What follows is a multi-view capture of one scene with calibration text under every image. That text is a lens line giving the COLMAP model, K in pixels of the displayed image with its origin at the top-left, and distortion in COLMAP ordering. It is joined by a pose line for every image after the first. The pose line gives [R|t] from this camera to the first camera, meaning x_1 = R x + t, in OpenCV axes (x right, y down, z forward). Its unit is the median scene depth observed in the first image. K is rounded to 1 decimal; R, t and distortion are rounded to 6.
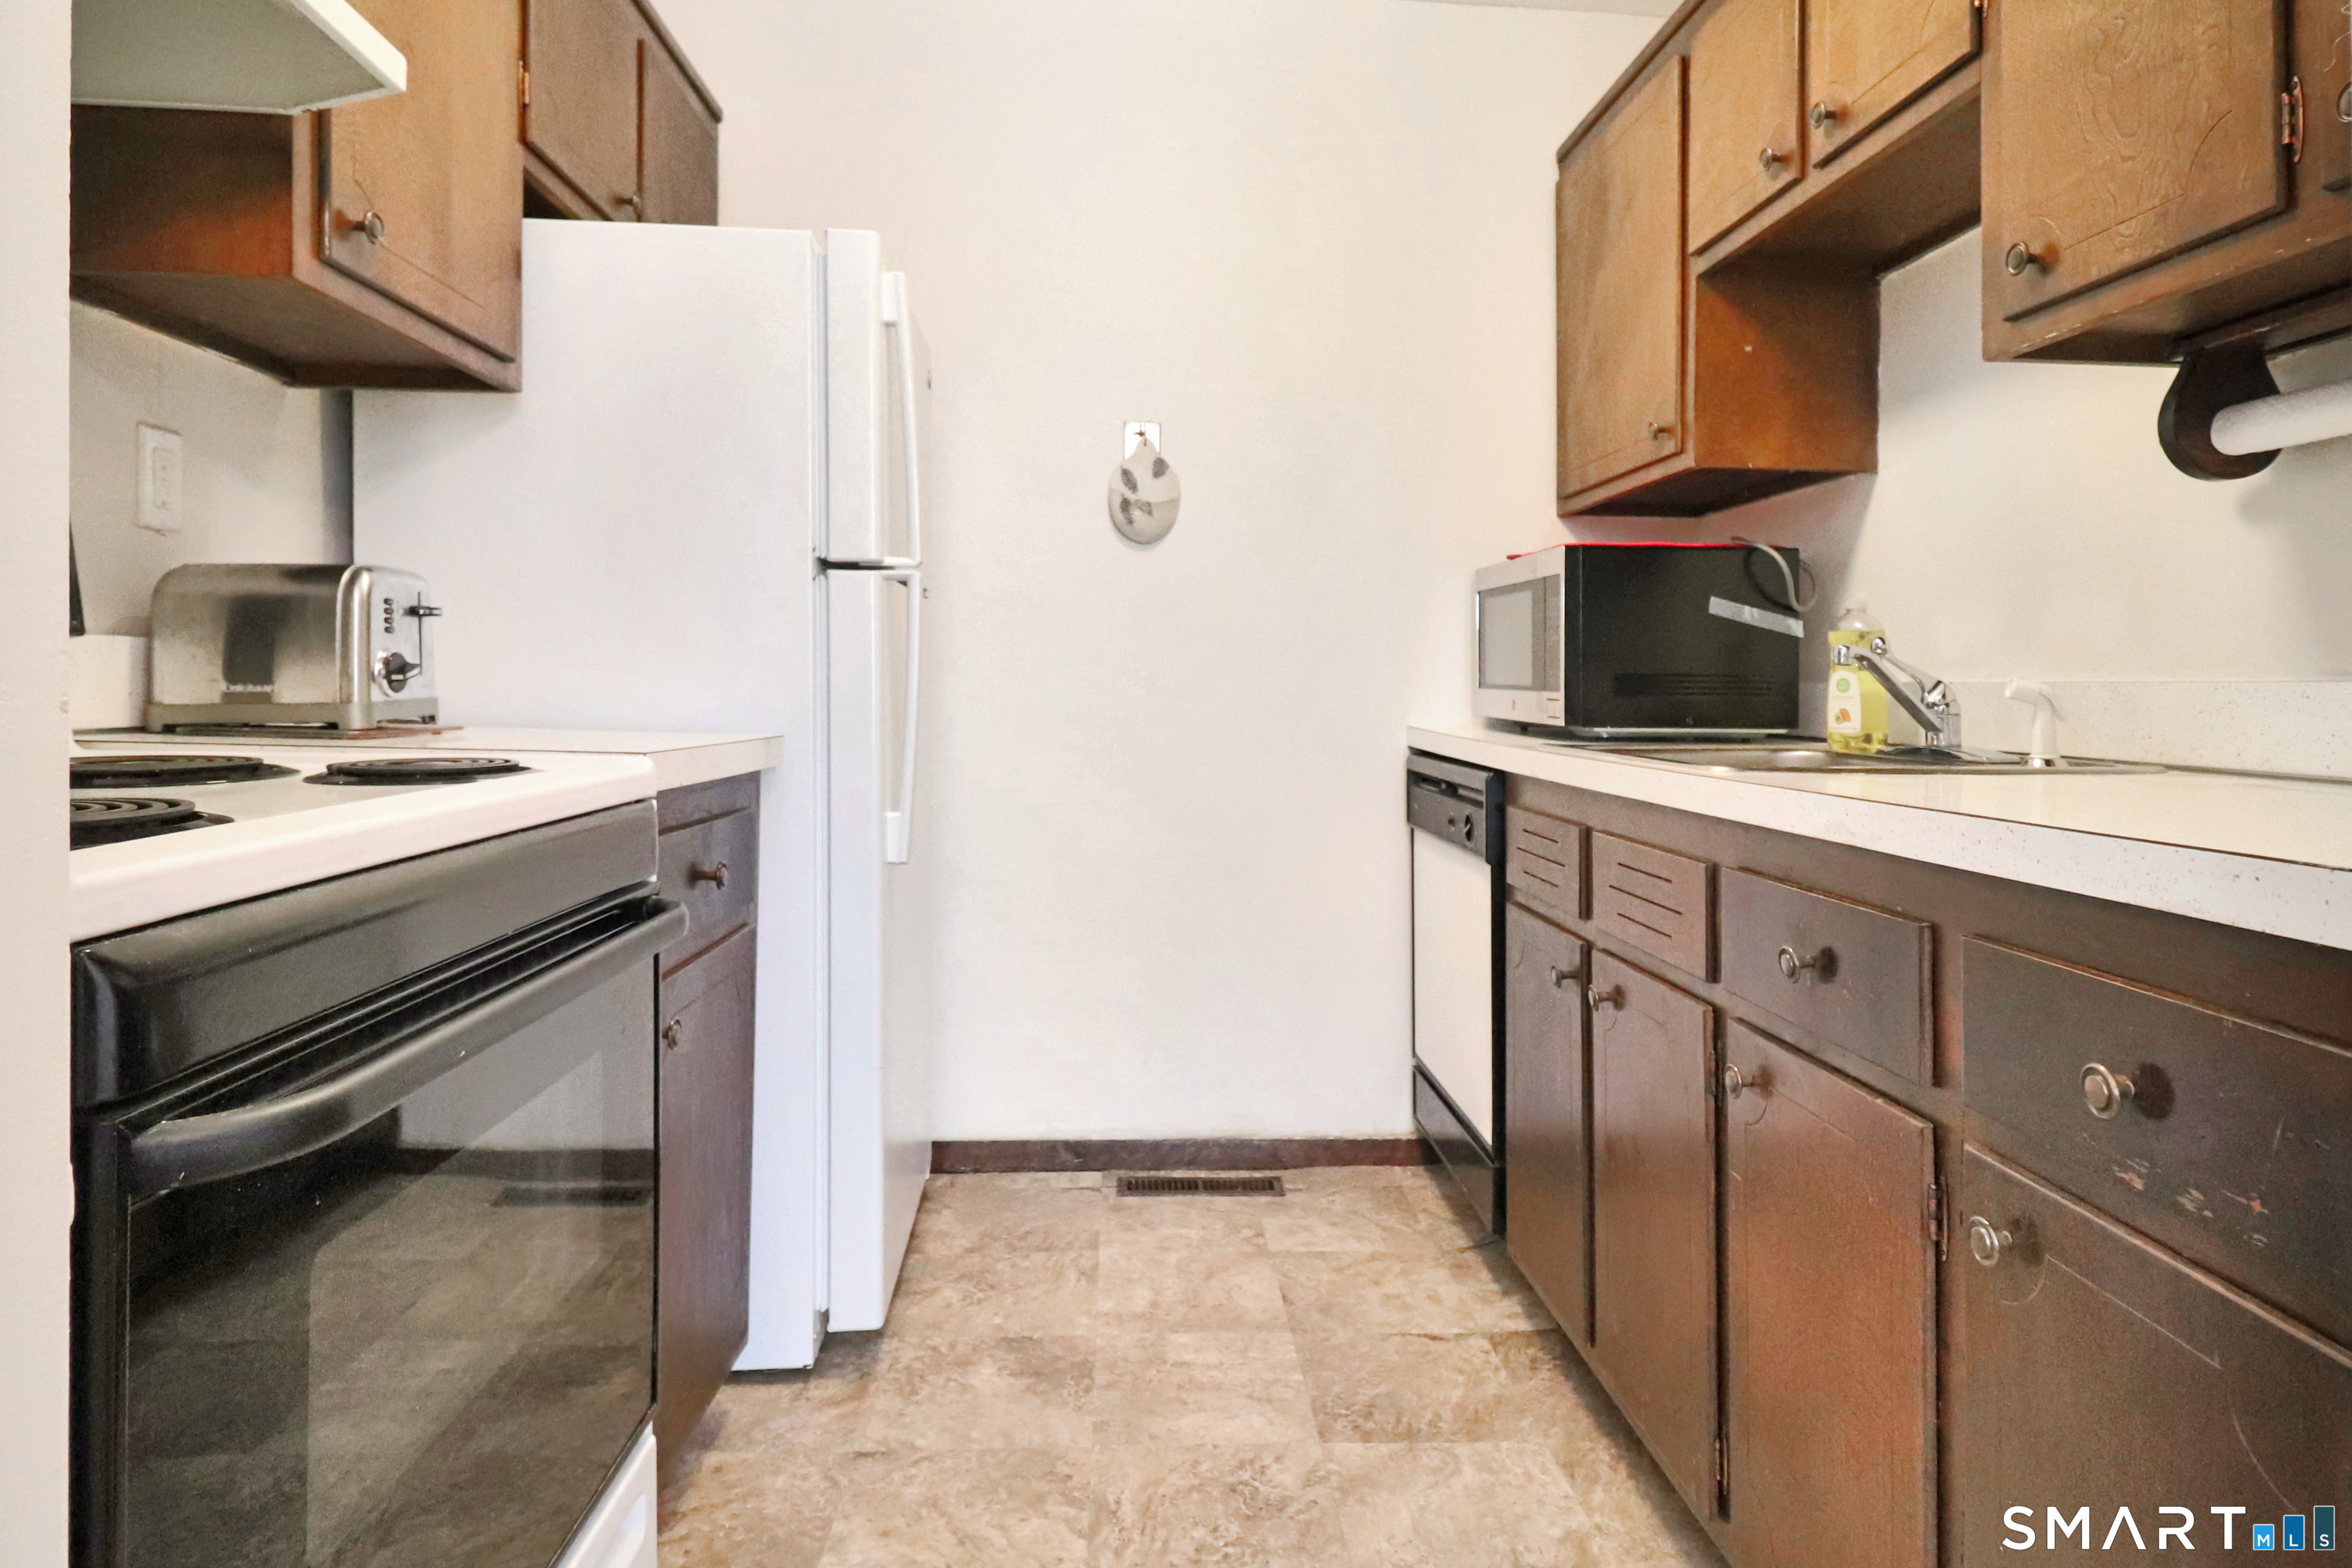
lens RADIAL K [[1229.8, 0, 1169.4], [0, 1229.8, 718.7], [0, 0, 1]] dist [0.022040, -0.013320]
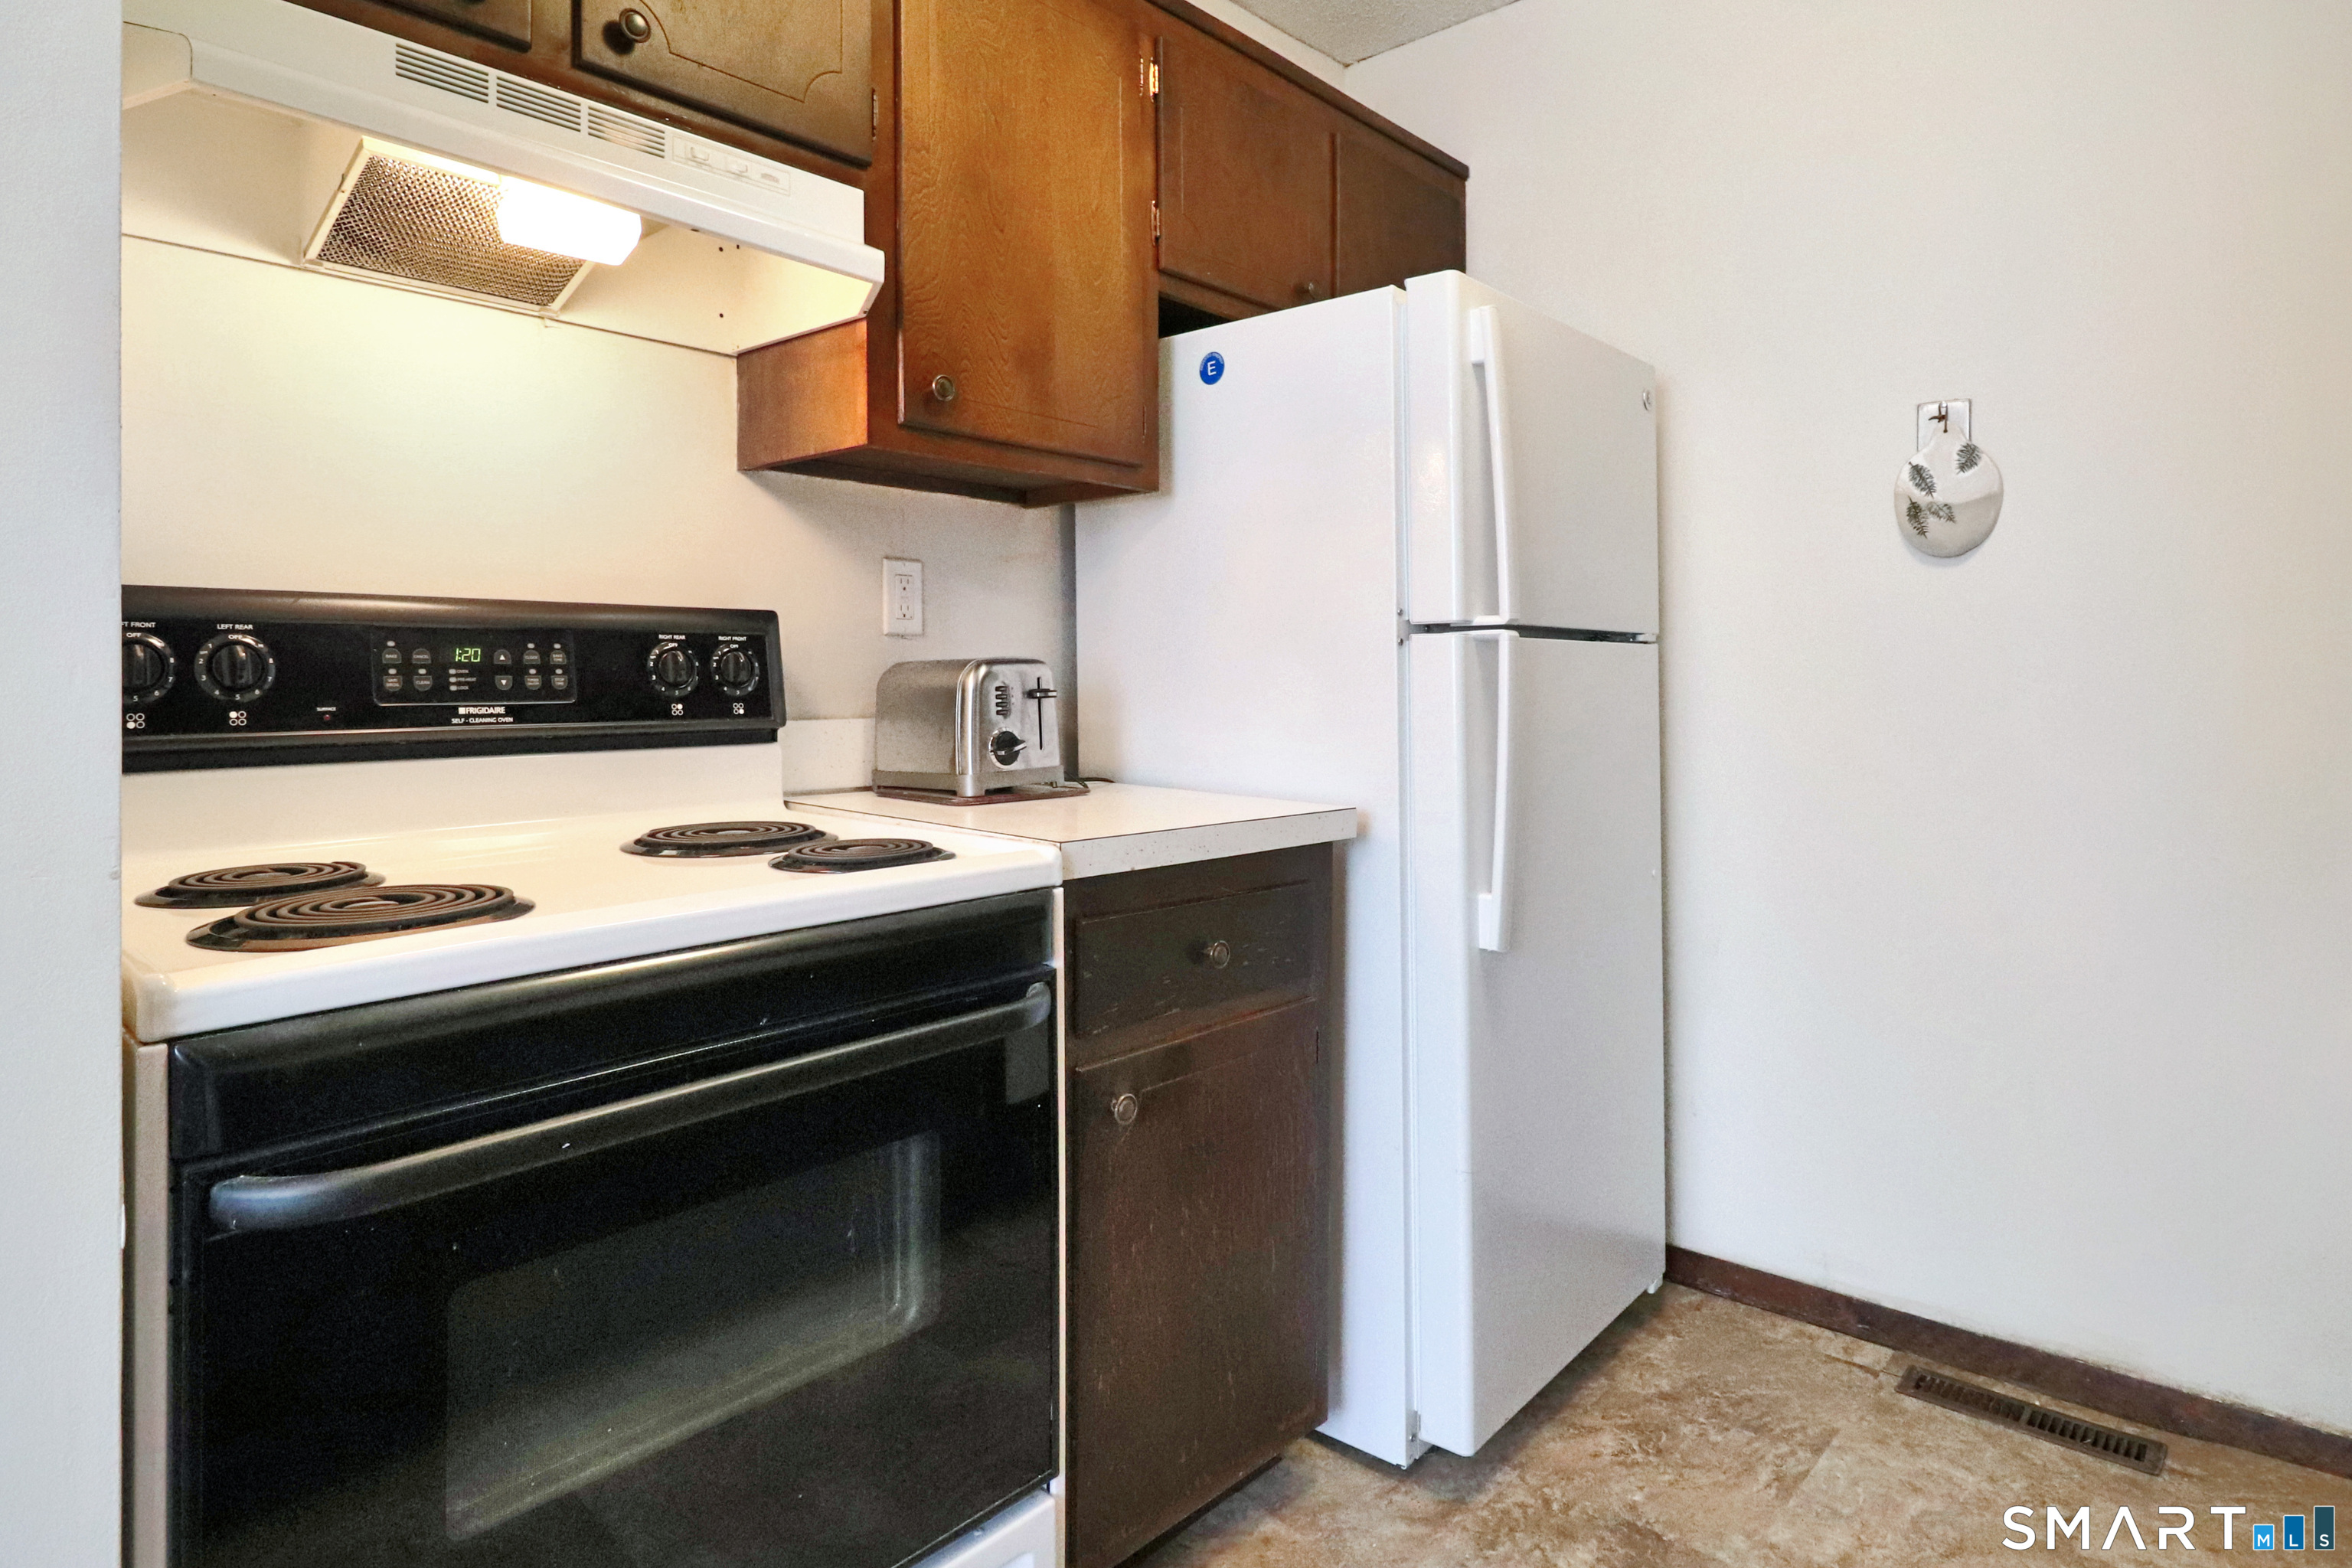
lens RADIAL K [[1229.8, 0, 1169.4], [0, 1229.8, 718.7], [0, 0, 1]] dist [0.022040, -0.013320]
pose [[0.761150, 0.001660, -0.648574, 0.156195], [-0.014656, 0.999785, -0.014641, -0.030136], [0.648410, 0.020650, 0.761011, 0.119285]]
